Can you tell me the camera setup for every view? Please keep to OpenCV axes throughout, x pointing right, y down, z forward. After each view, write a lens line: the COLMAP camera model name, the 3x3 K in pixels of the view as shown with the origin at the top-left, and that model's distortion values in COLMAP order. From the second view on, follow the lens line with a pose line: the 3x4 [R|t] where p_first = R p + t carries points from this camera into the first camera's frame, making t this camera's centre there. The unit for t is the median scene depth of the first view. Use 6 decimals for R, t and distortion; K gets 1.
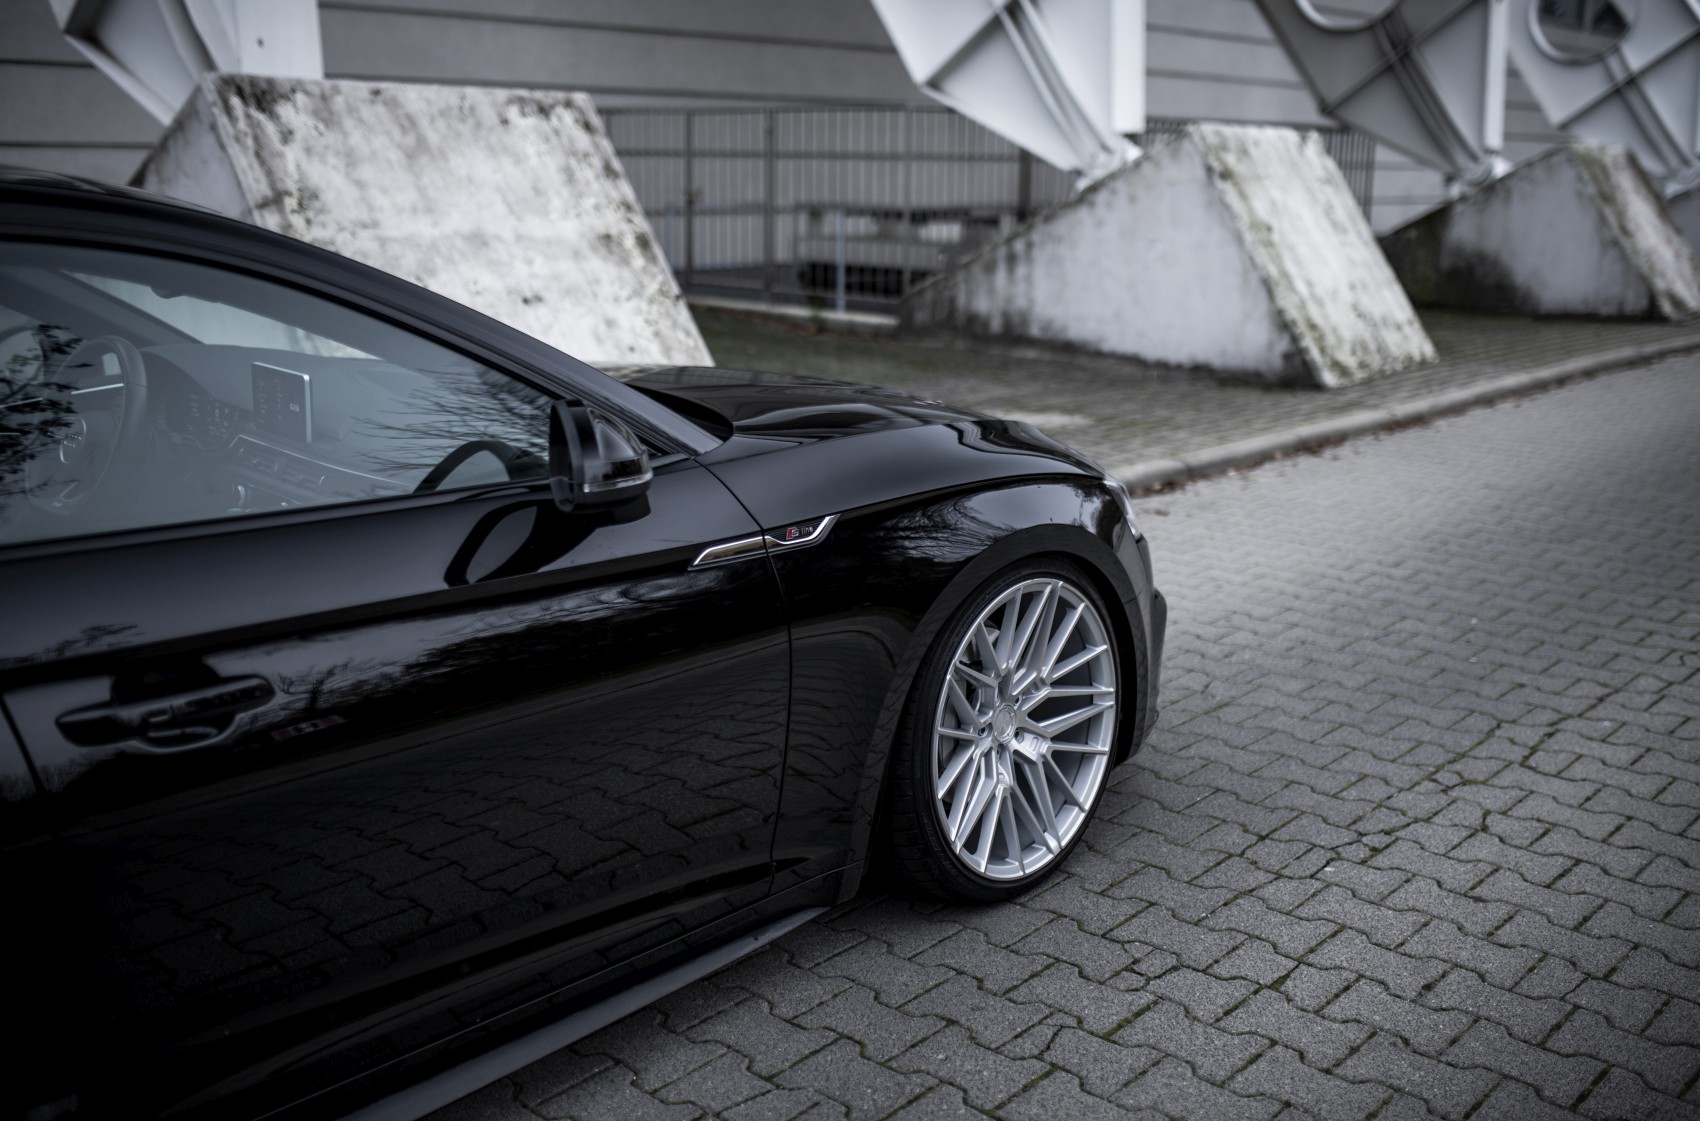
lens RADIAL K [[1659.7, 0, 850.0], [0, 1659.7, 560.5], [0, 0, 1]] dist [-0.043970, 0.038298]
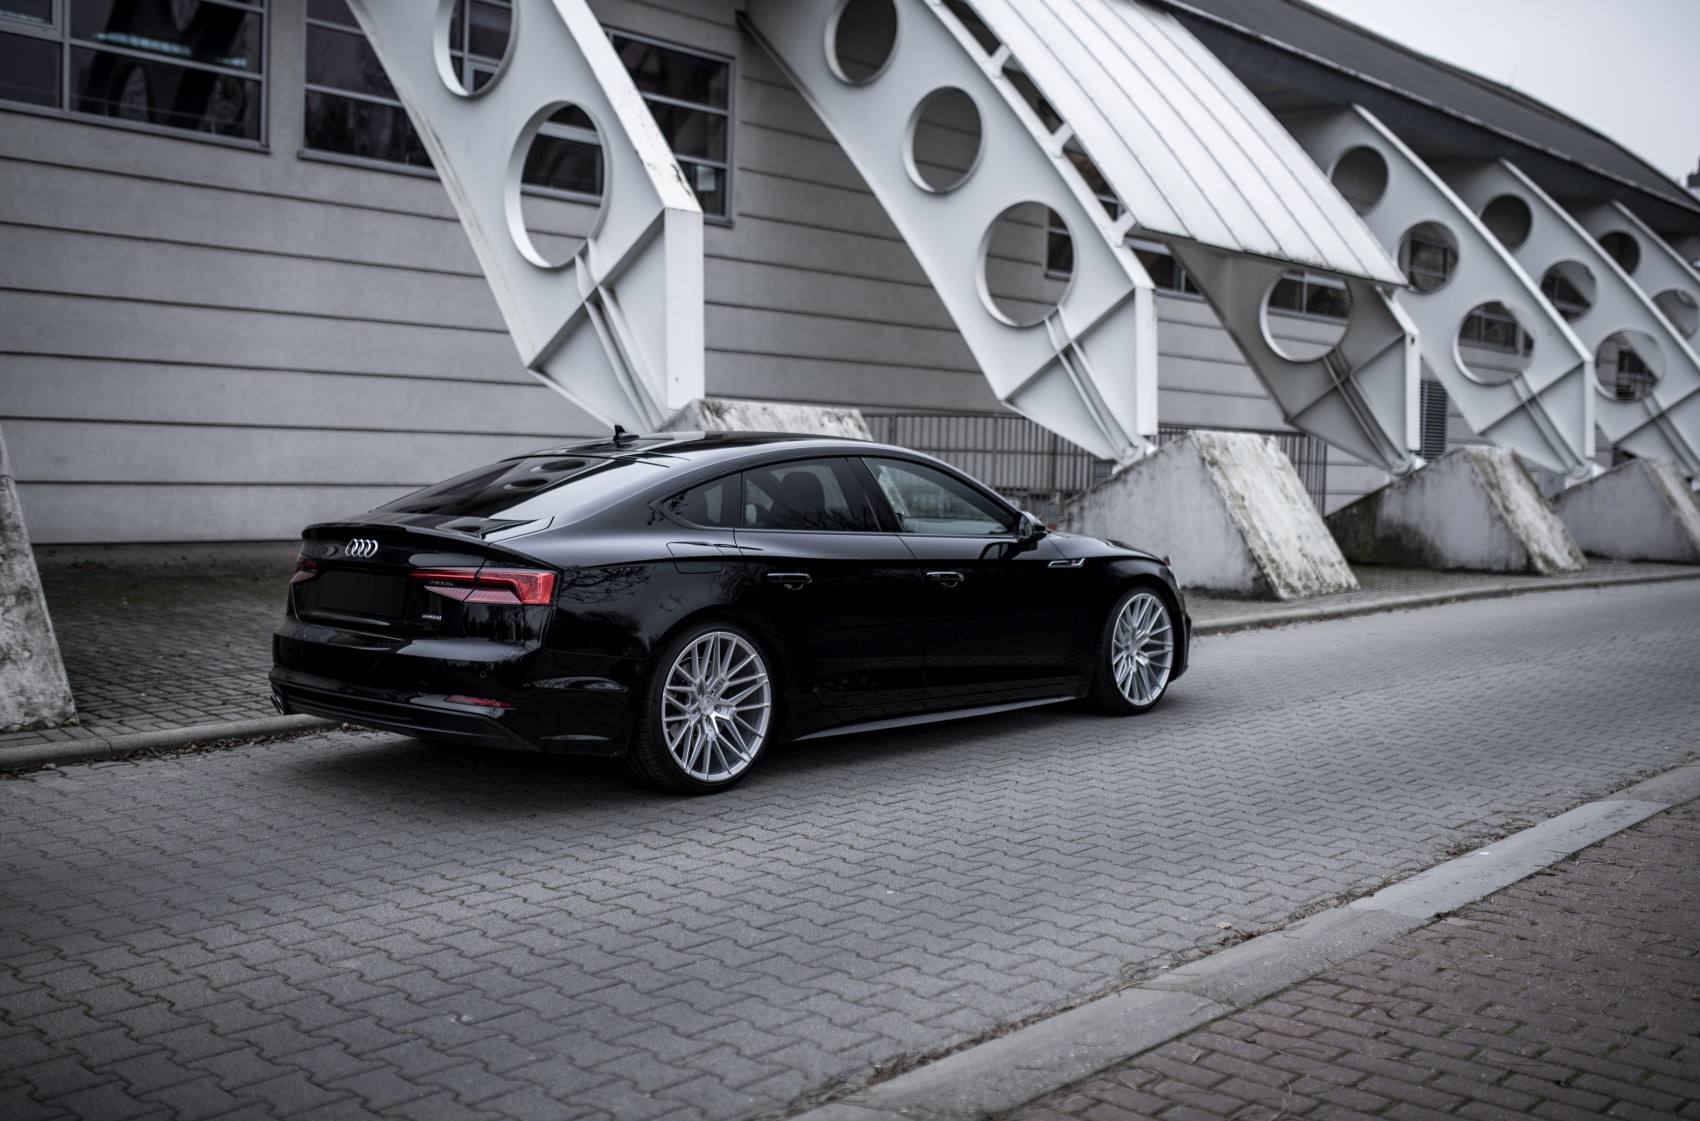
lens RADIAL K [[1692.4, 0, 850.0], [0, 1692.4, 560.5], [0, 0, 1]] dist [-0.029735, -0.002798]
pose [[0.999851, 0.016509, 0.005004, -0.110323], [-0.015392, 0.984725, -0.173435, 0.126114], [-0.007791, 0.173332, 0.984833, -0.499273]]
